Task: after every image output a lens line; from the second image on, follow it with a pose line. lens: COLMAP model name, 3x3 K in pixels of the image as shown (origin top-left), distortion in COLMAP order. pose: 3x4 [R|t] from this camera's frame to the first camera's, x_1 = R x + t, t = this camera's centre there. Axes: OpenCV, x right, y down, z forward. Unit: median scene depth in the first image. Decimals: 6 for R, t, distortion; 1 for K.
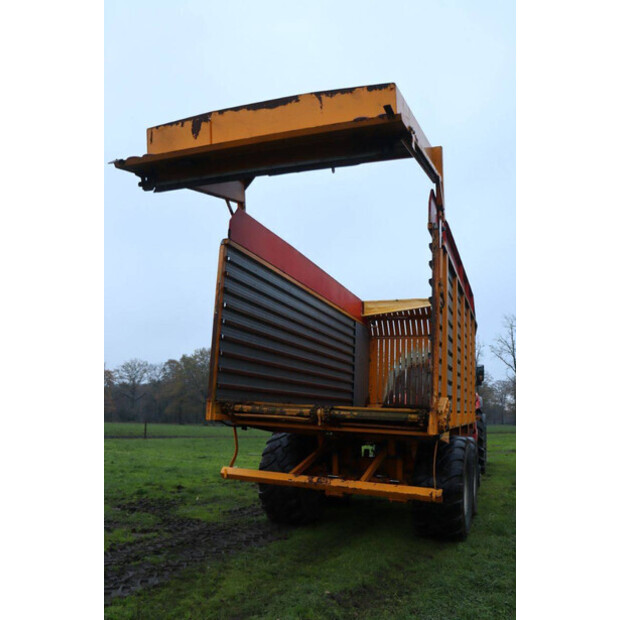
lens RADIAL K [[495.8, 0, 312.4], [0, 495.8, 312.3], [0, 0, 1]] dist [-0.120649, 0.043957]
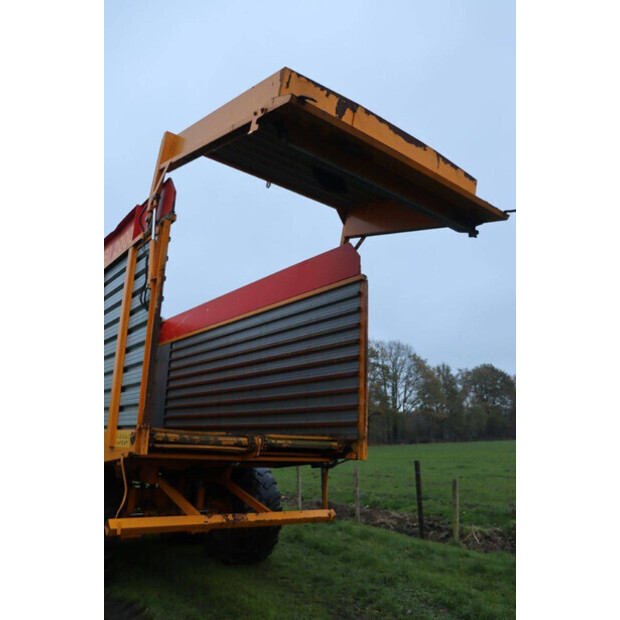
lens RADIAL K [[495.8, 0, 290.3], [0, 495.8, 318.3], [0, 0, 1]] dist [-0.120649, 0.043957]
pose [[0.538893, 0.182050, 0.822467, -0.675537], [-0.160238, 0.980694, -0.112083, 0.065664], [-0.826993, -0.071389, 0.557661, 0.418370]]
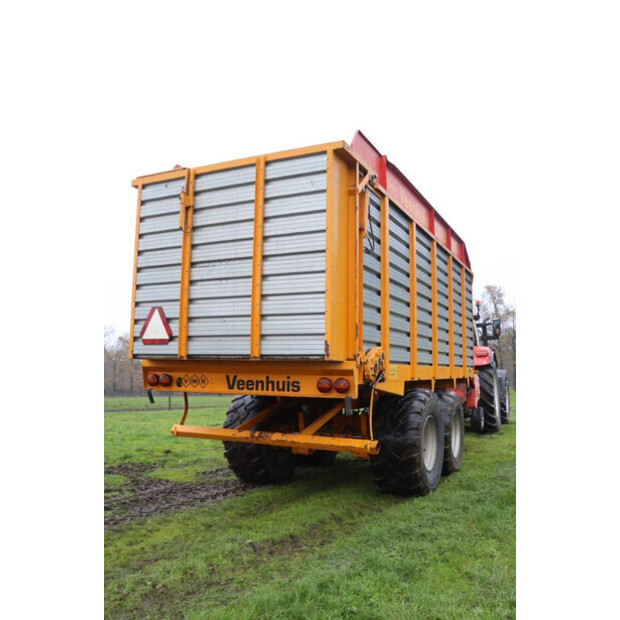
lens RADIAL K [[533.3, 0, 309.2], [0, 533.3, 307.3], [0, 0, 1]] dist [-0.107497, 0.073225]
pose [[0.995242, -0.046603, -0.085569, 0.201902], [0.052276, 0.996496, 0.065296, 0.018627], [0.082226, -0.069458, 0.994190, -0.042428]]
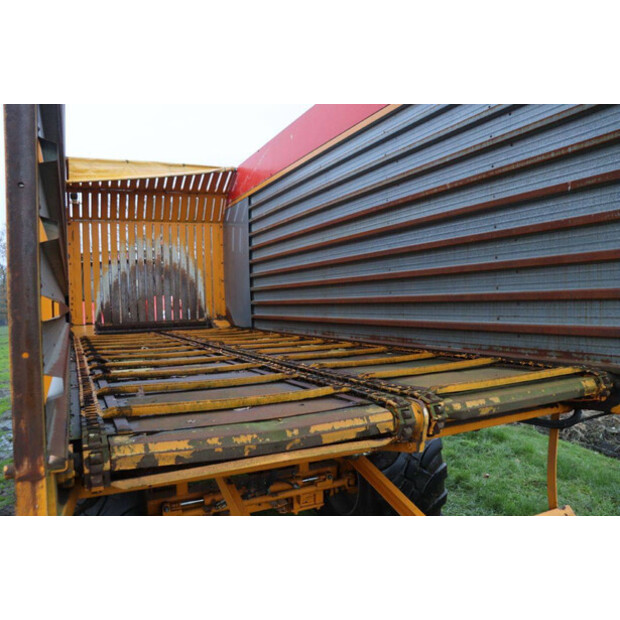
lens RADIAL K [[495.8, 0, 313.5], [0, 495.8, 306.3], [0, 0, 1]] dist [-0.120649, 0.043957]
pose [[0.681695, -0.076052, 0.727673, -0.250991], [-0.071921, 0.982800, 0.170093, 0.070229], [-0.728093, -0.168286, 0.664500, 0.765207]]
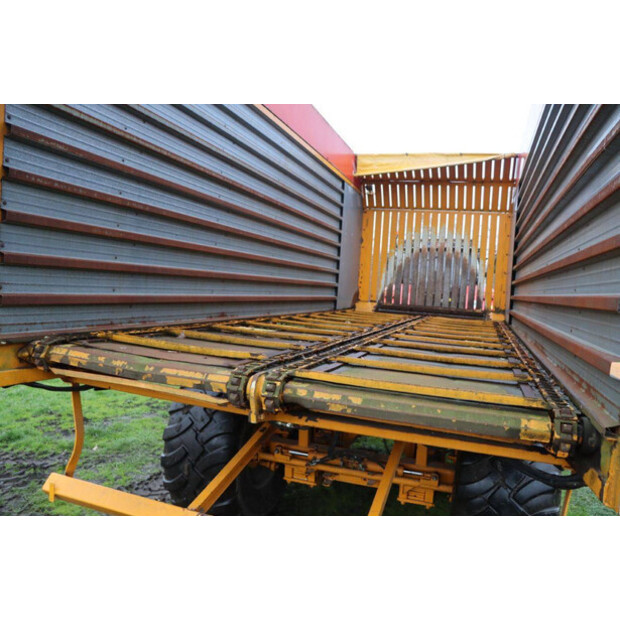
lens RADIAL K [[495.8, 0, 315.7], [0, 495.8, 310.4], [0, 0, 1]] dist [-0.120649, 0.043957]
pose [[0.998441, 0.023438, 0.050662, 0.035517], [-0.034840, 0.970758, 0.237519, 0.057920], [-0.043613, -0.238914, 0.970061, 0.606467]]
